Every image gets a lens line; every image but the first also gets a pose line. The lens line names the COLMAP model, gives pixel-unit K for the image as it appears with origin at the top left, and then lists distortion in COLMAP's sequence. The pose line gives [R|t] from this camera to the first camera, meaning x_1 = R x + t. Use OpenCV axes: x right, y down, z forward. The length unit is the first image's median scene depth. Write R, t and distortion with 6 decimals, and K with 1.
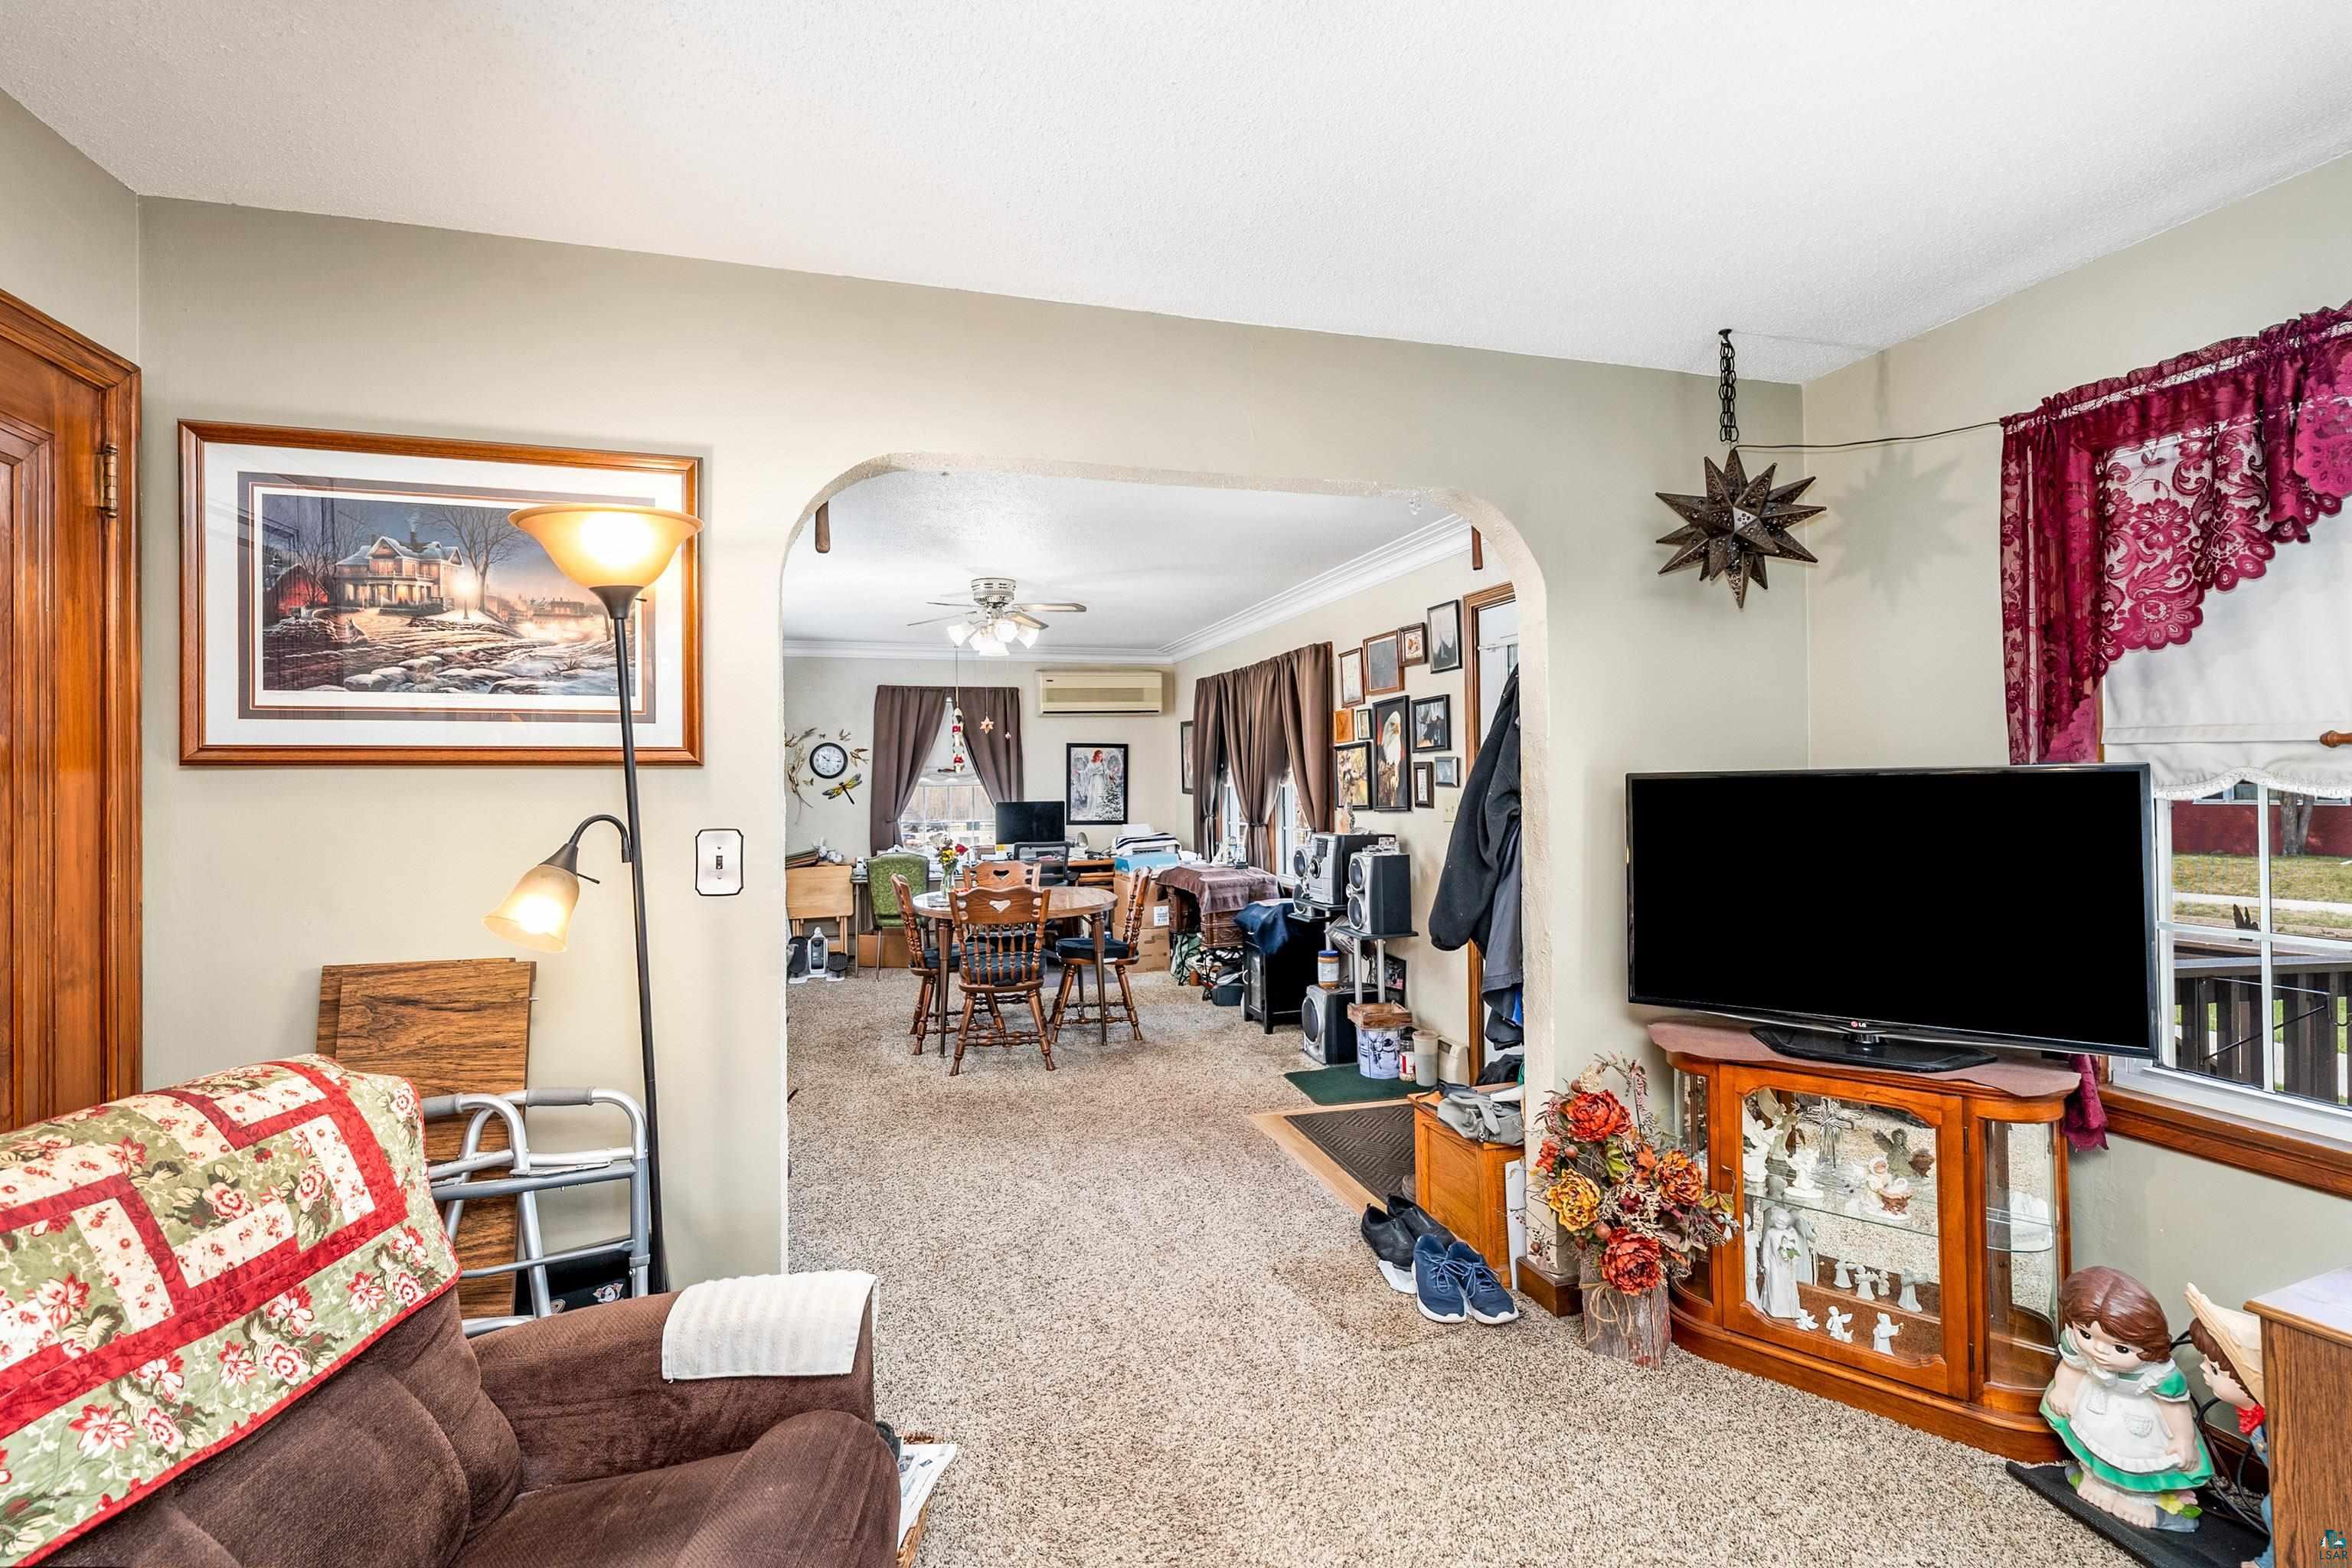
lens RADIAL K [[1067.0, 0, 1186.5], [0, 1067.0, 769.2], [0, 0, 1]] dist [-0.010193, -0.000012]
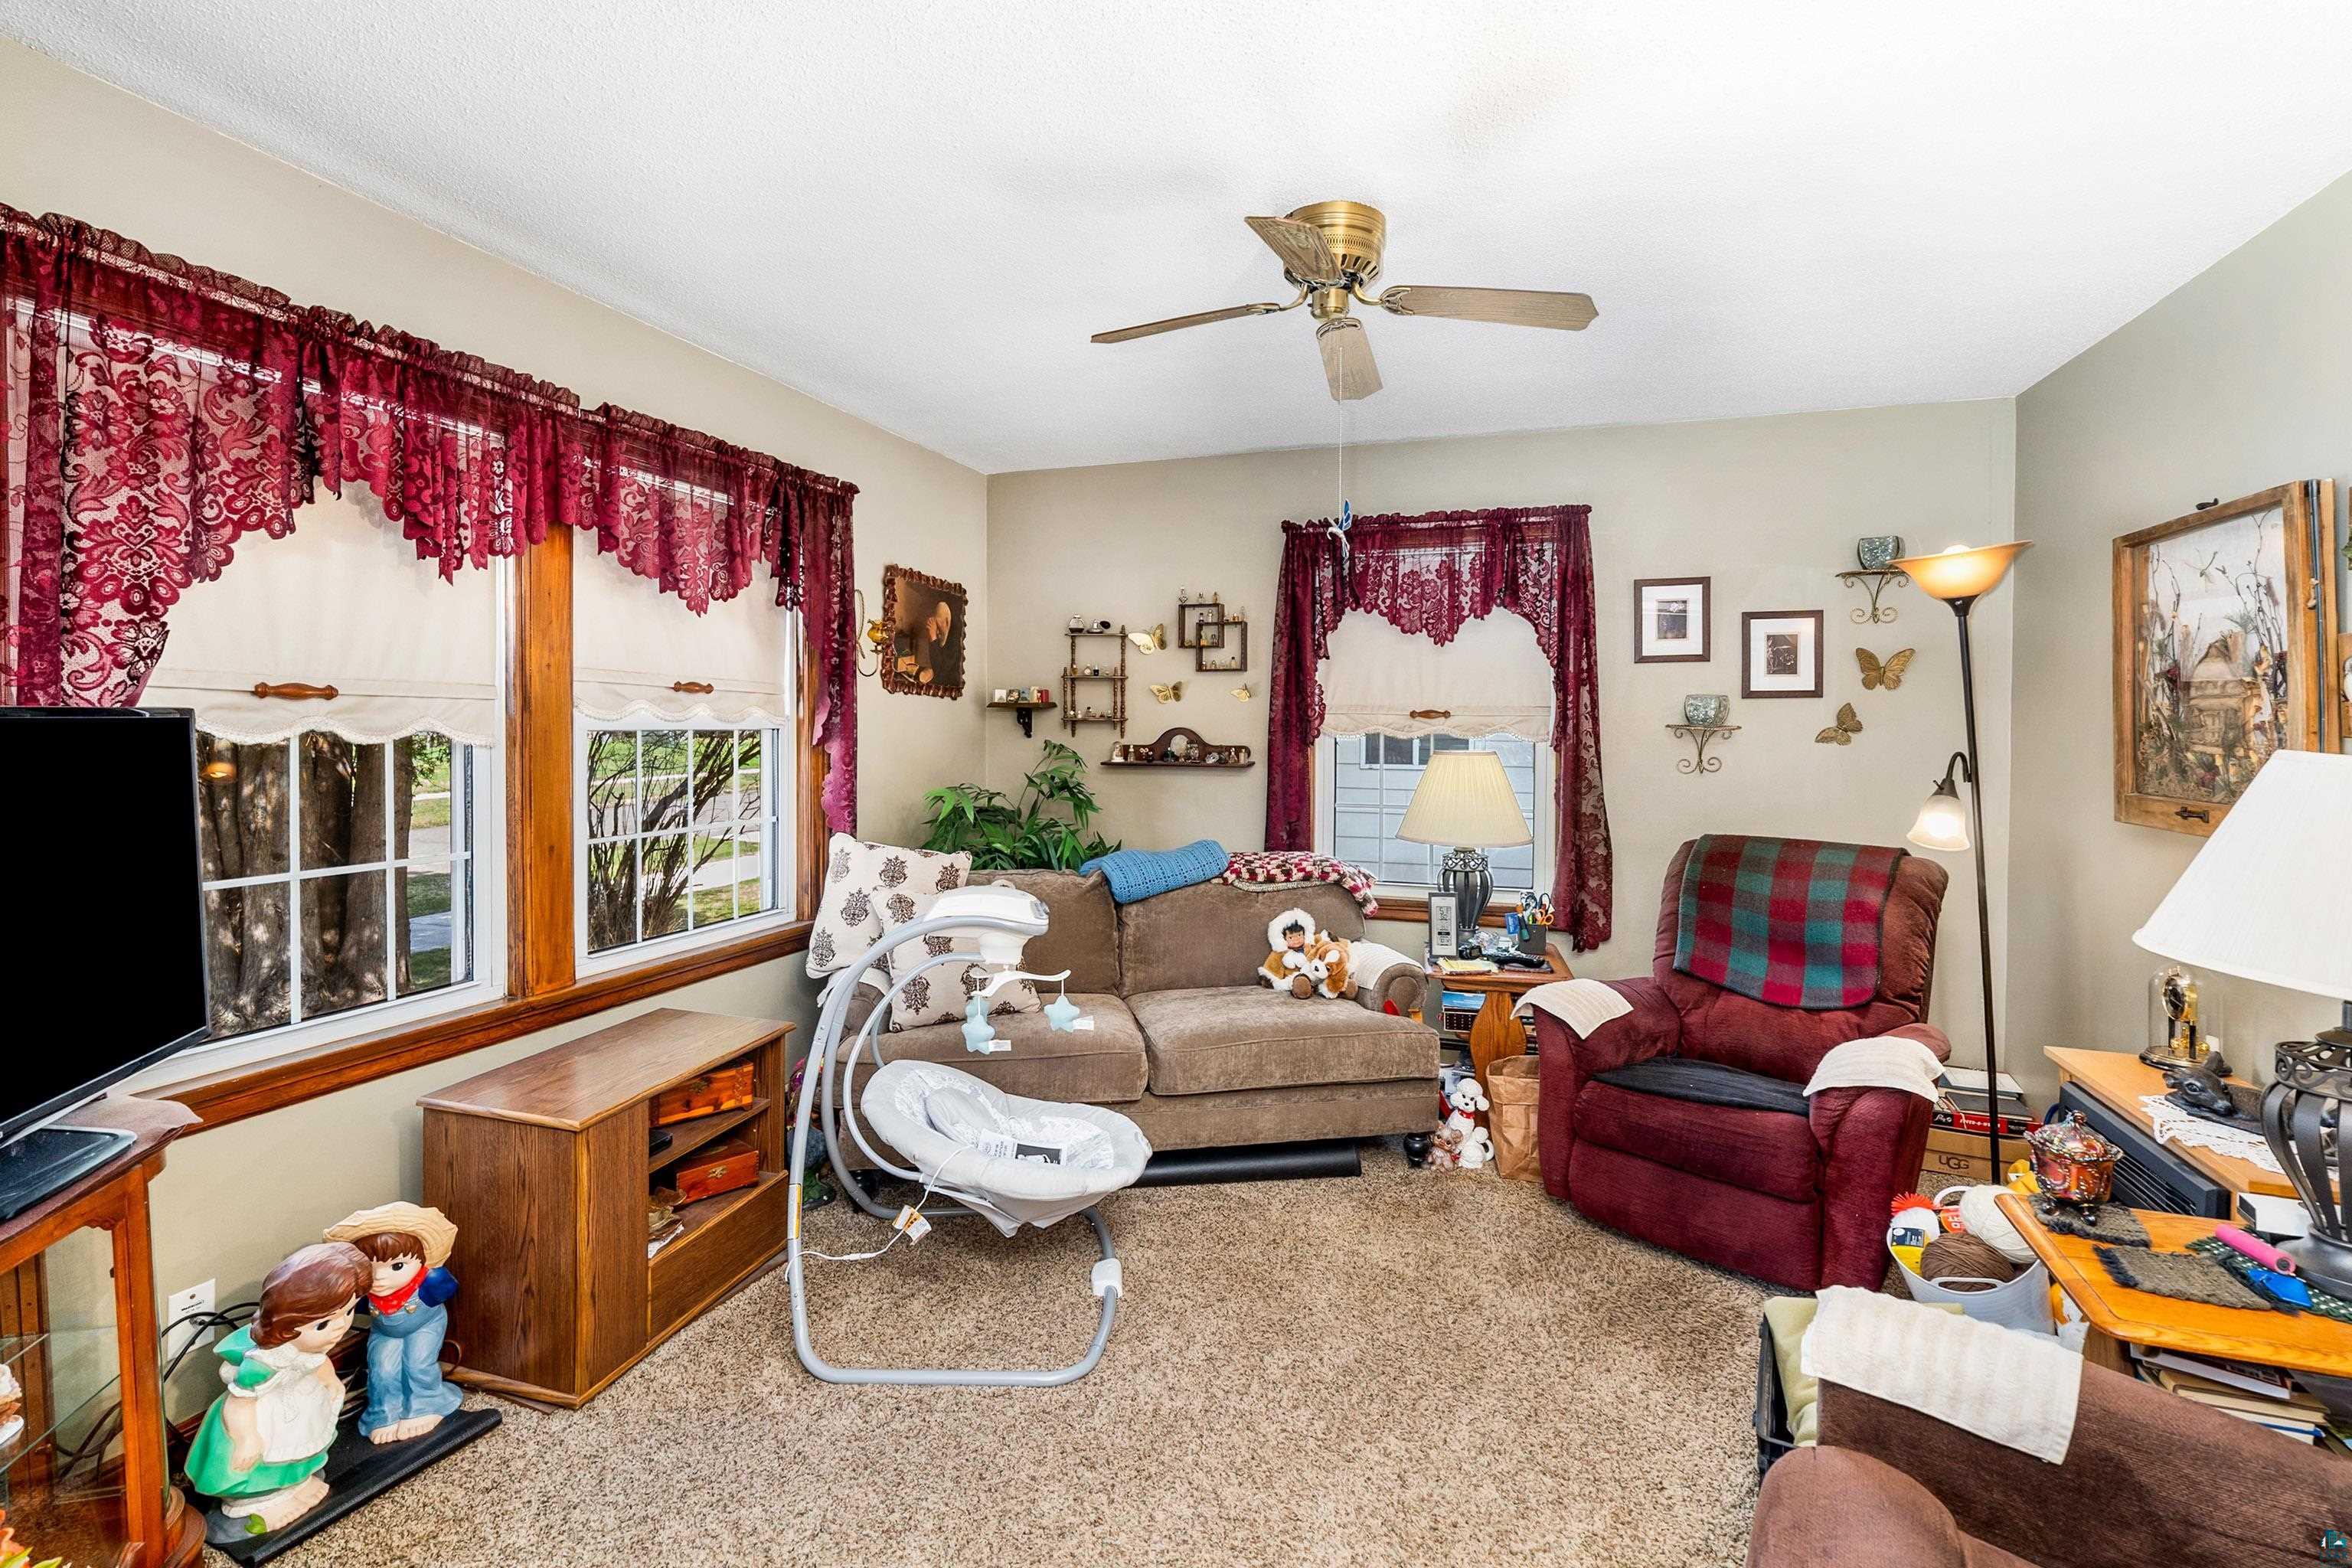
lens RADIAL K [[1102.8, 0, 1182.3], [0, 1102.8, 750.6], [0, 0, 1]] dist [0.001971, 0.000330]
pose [[-0.810425, -0.006390, 0.585807, -0.095428], [-0.003912, 0.999977, 0.005496, 0.006697], [-0.585829, 0.002162, -0.810432, 0.382633]]
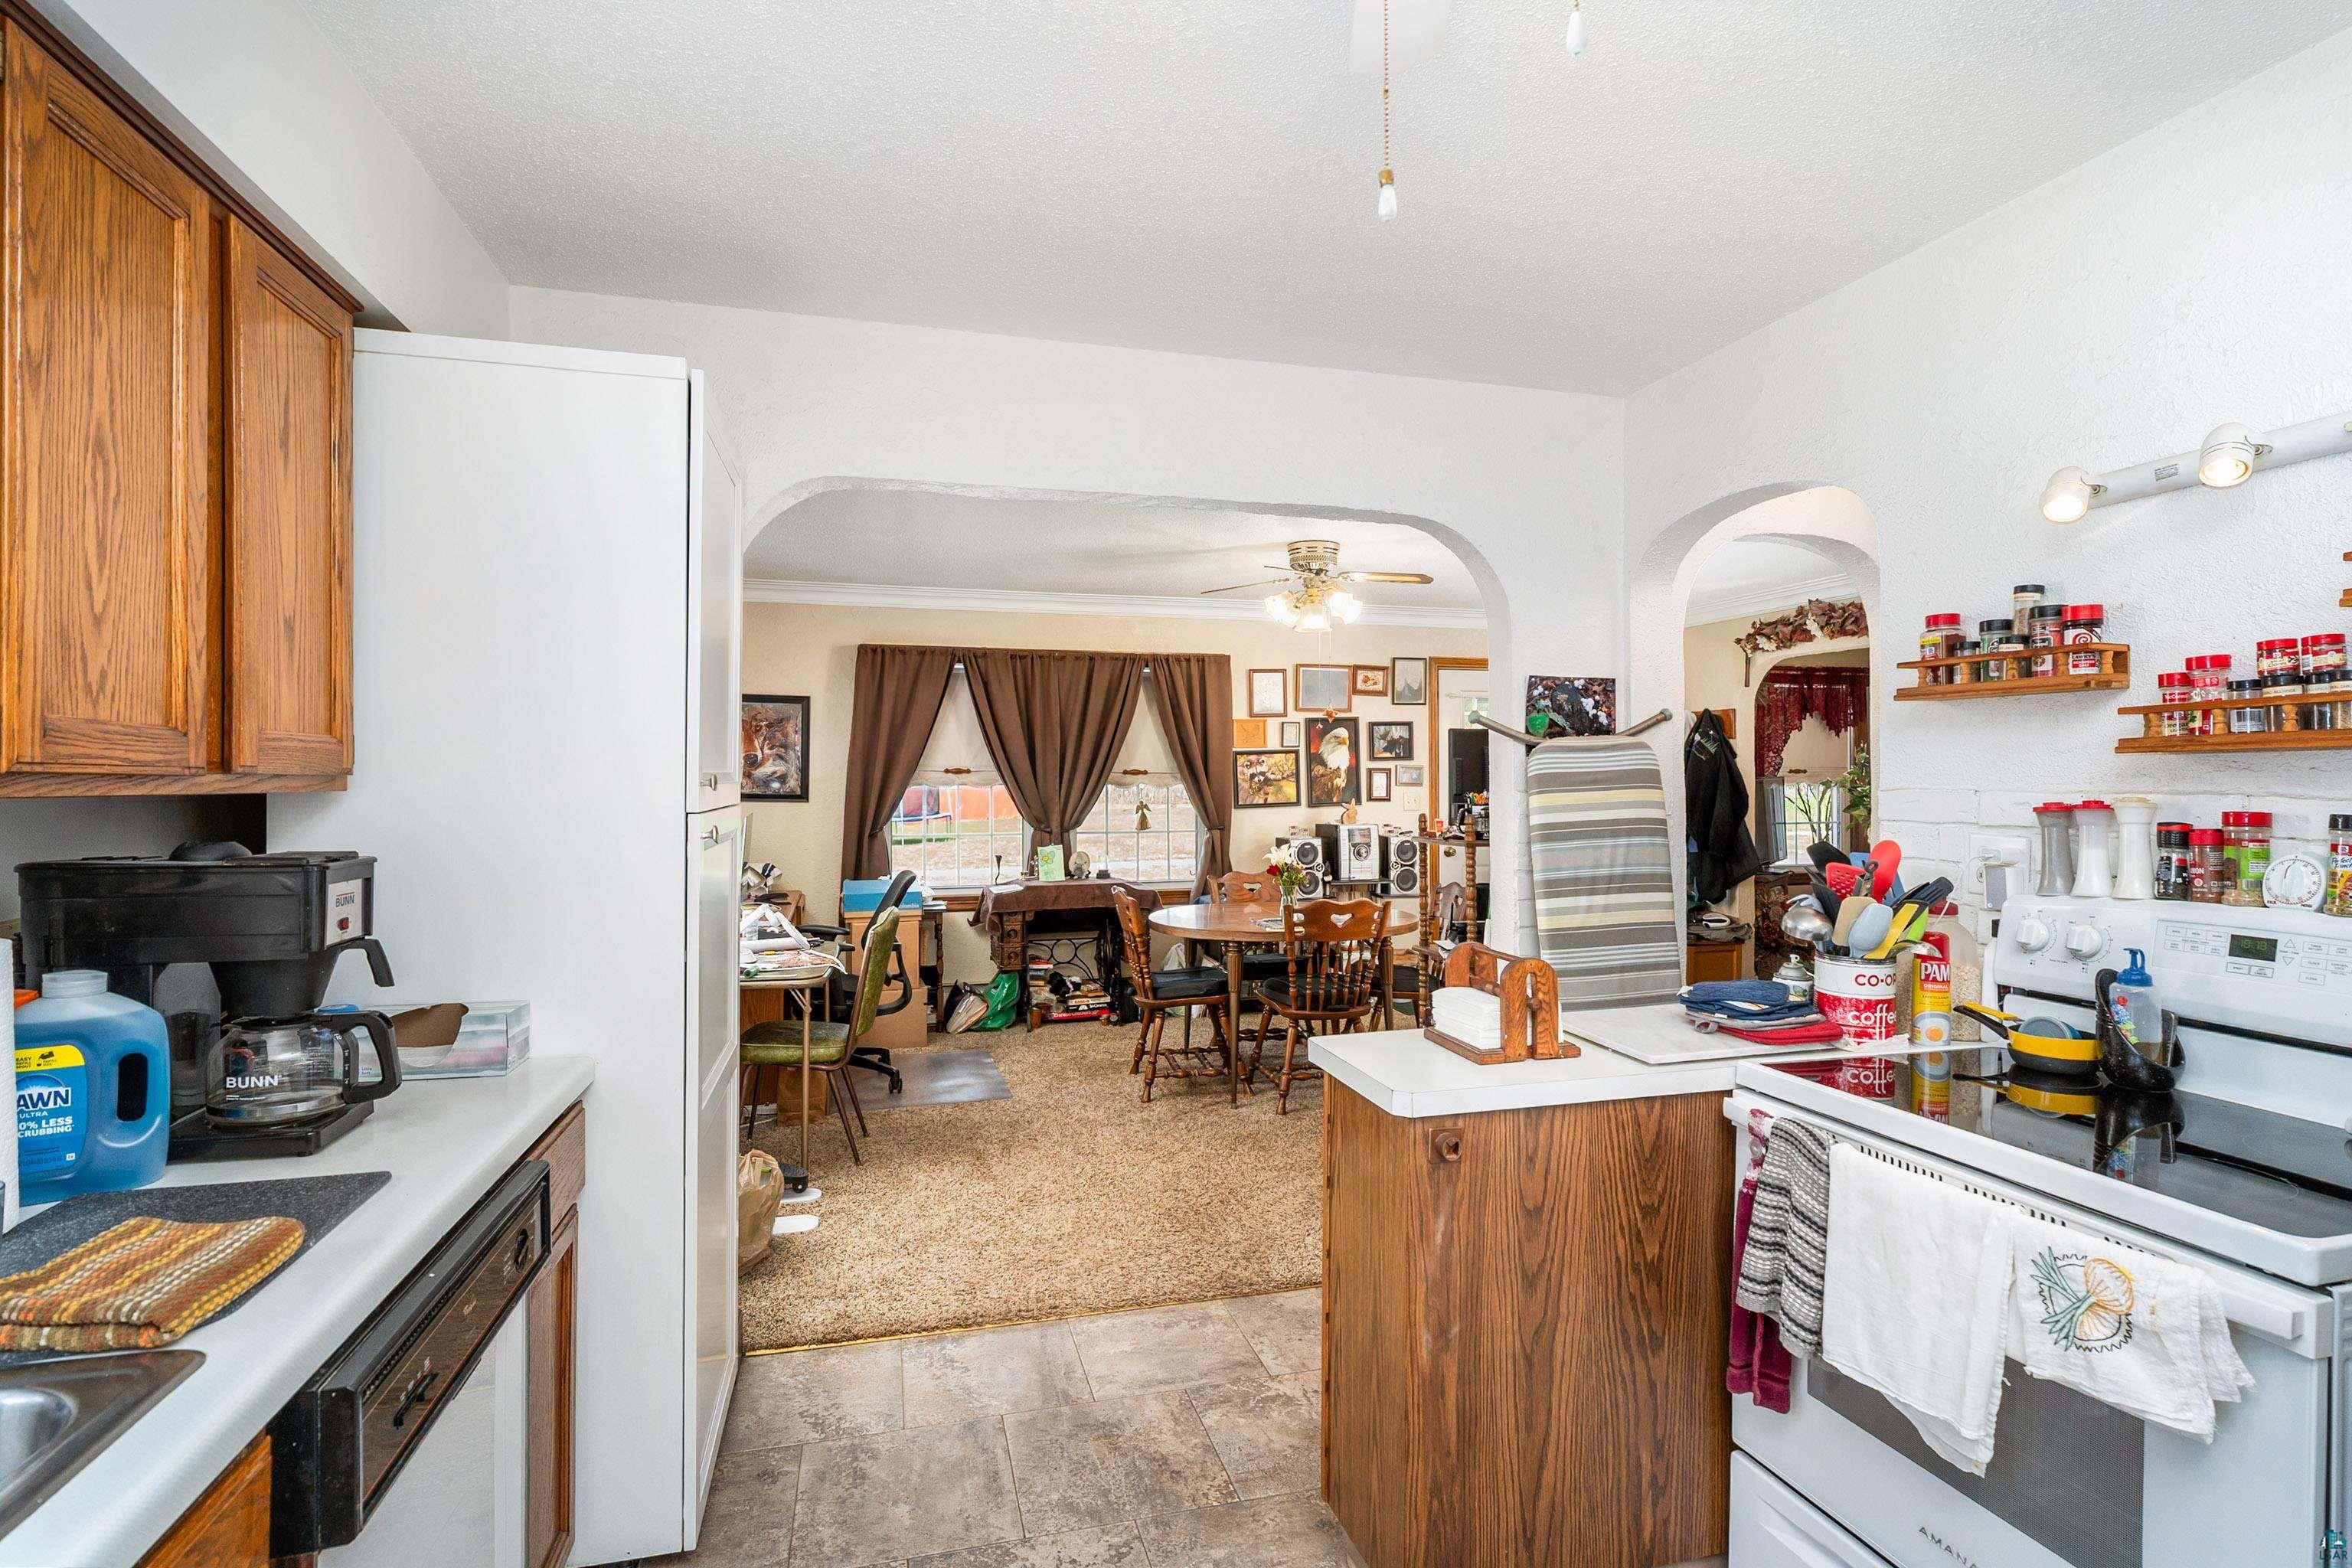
lens RADIAL K [[1143.4, 0, 1179.3], [0, 1143.4, 824.9], [0, 0, 1]] dist [-0.000616, 0.000017]
pose [[0.018873, -0.028527, 0.999415, -0.874688], [-0.008134, 0.999555, 0.028684, 0.018442], [-0.999789, -0.008671, 0.018632, 0.865314]]
